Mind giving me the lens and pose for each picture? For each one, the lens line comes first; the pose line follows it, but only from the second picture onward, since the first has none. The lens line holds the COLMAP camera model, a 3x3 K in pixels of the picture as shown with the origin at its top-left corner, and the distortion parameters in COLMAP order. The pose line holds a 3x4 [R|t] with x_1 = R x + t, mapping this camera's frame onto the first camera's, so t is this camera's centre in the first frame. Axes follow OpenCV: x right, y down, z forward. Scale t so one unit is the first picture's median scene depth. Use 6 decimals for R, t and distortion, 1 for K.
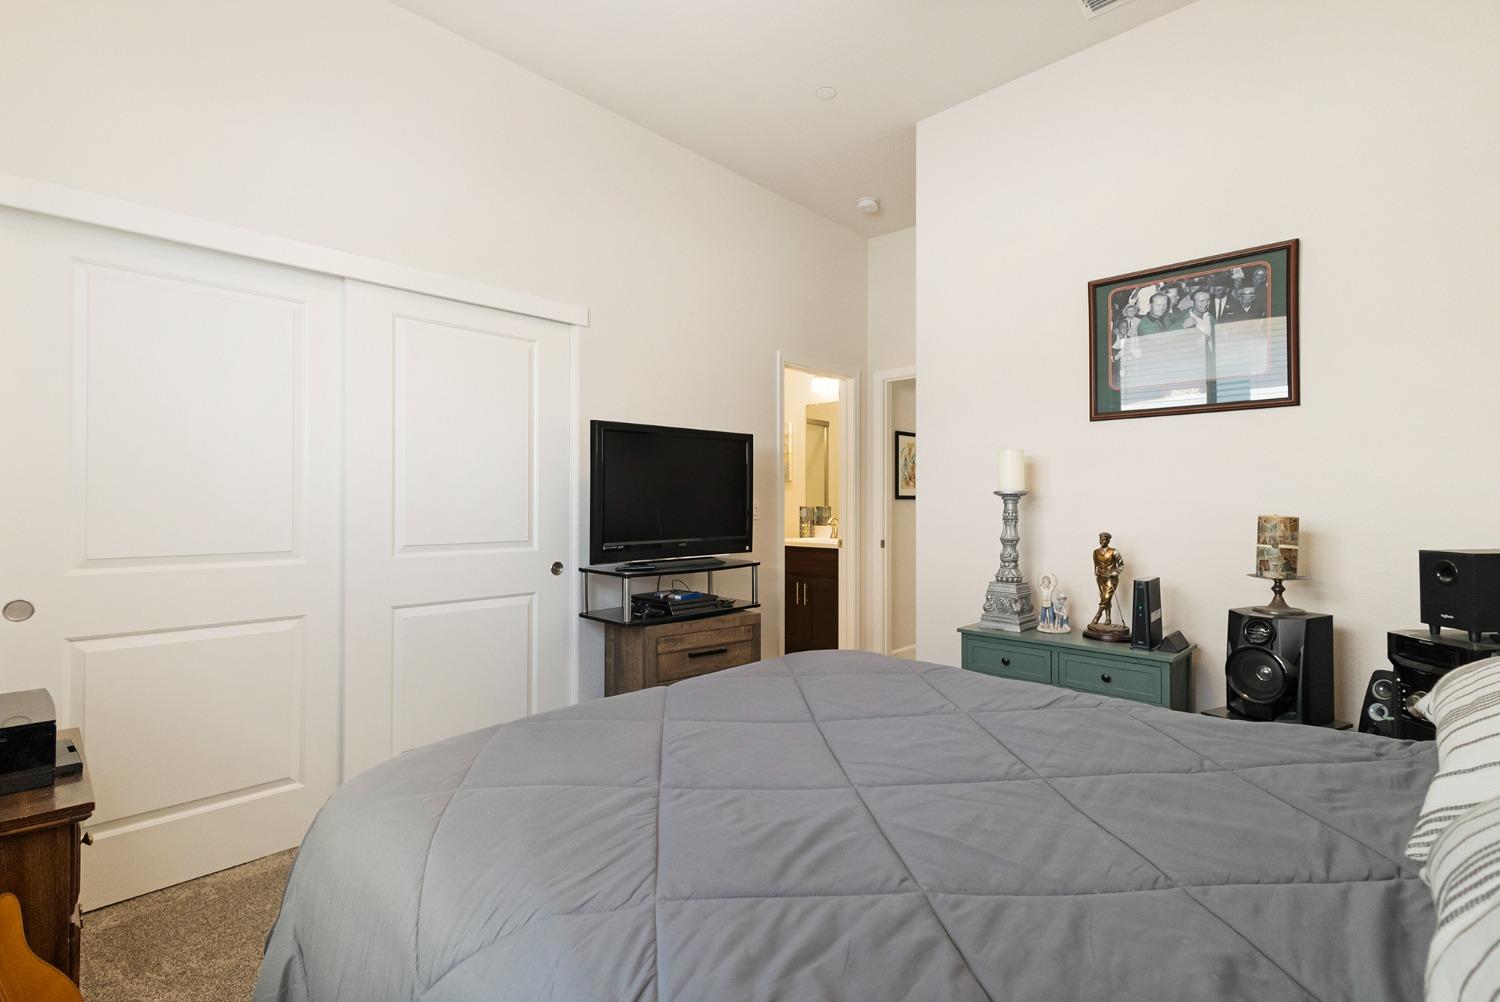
lens RADIAL K [[702.2, 0, 744.9], [0, 702.2, 482.3], [0, 0, 1]] dist [0.009534, -0.000040]
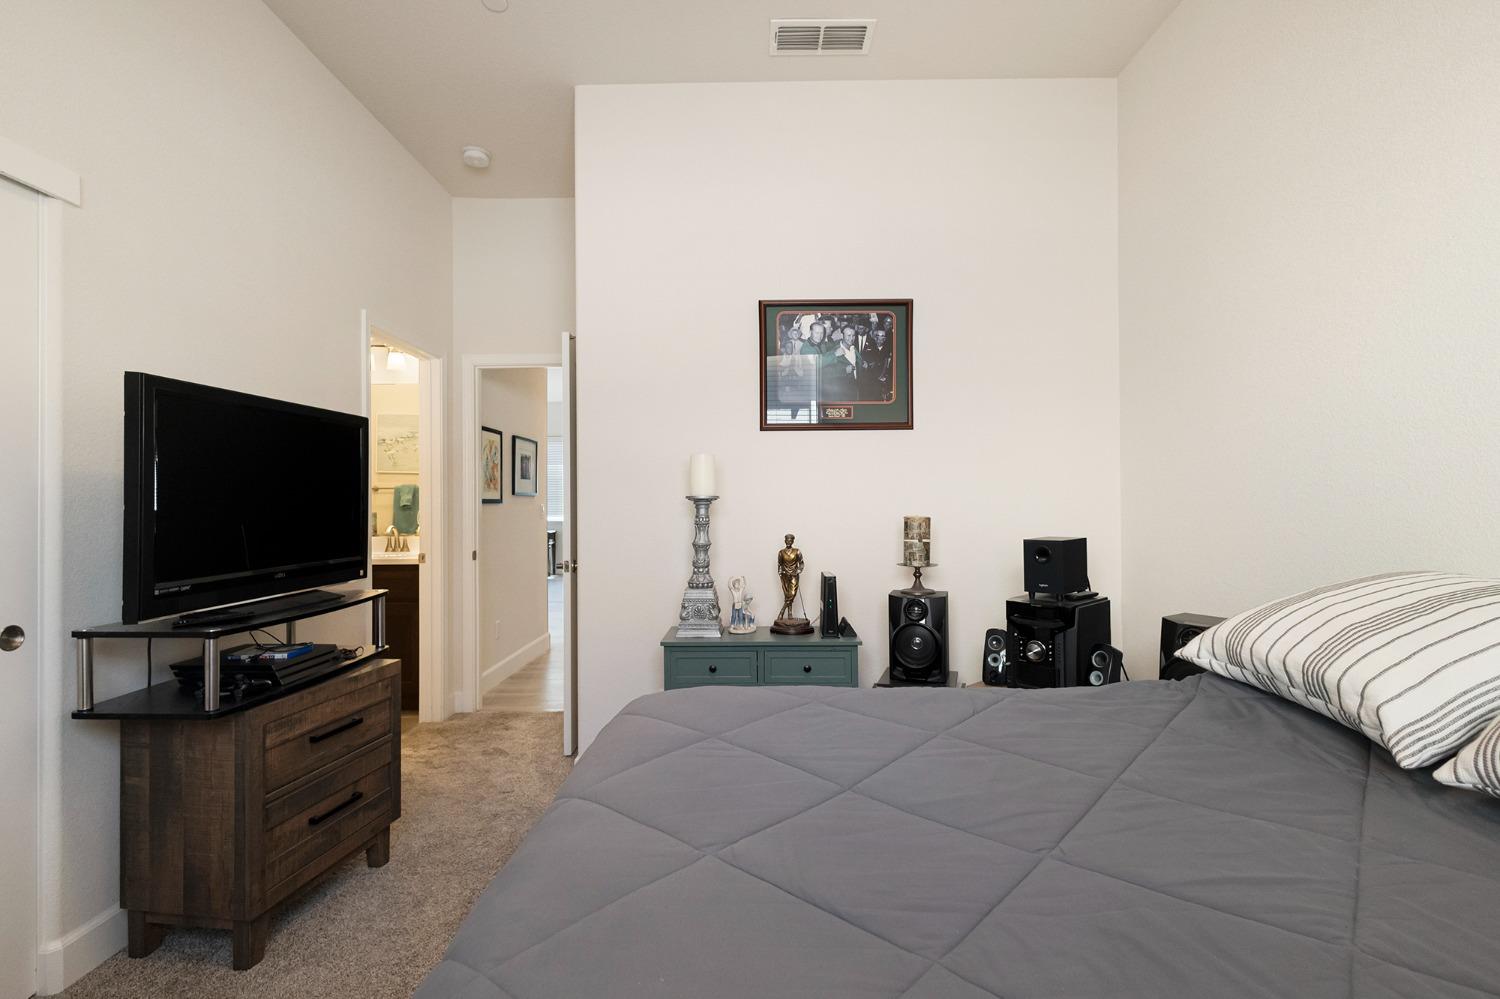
lens RADIAL K [[702.0, 0, 755.5], [0, 702.0, 484.5], [0, 0, 1]] dist [0.011265, 0.000433]
pose [[0.725768, 0.011693, 0.687840, -0.247547], [-0.012469, 0.999915, -0.003841, -0.000665], [-0.687826, -0.005789, 0.725852, 0.228362]]
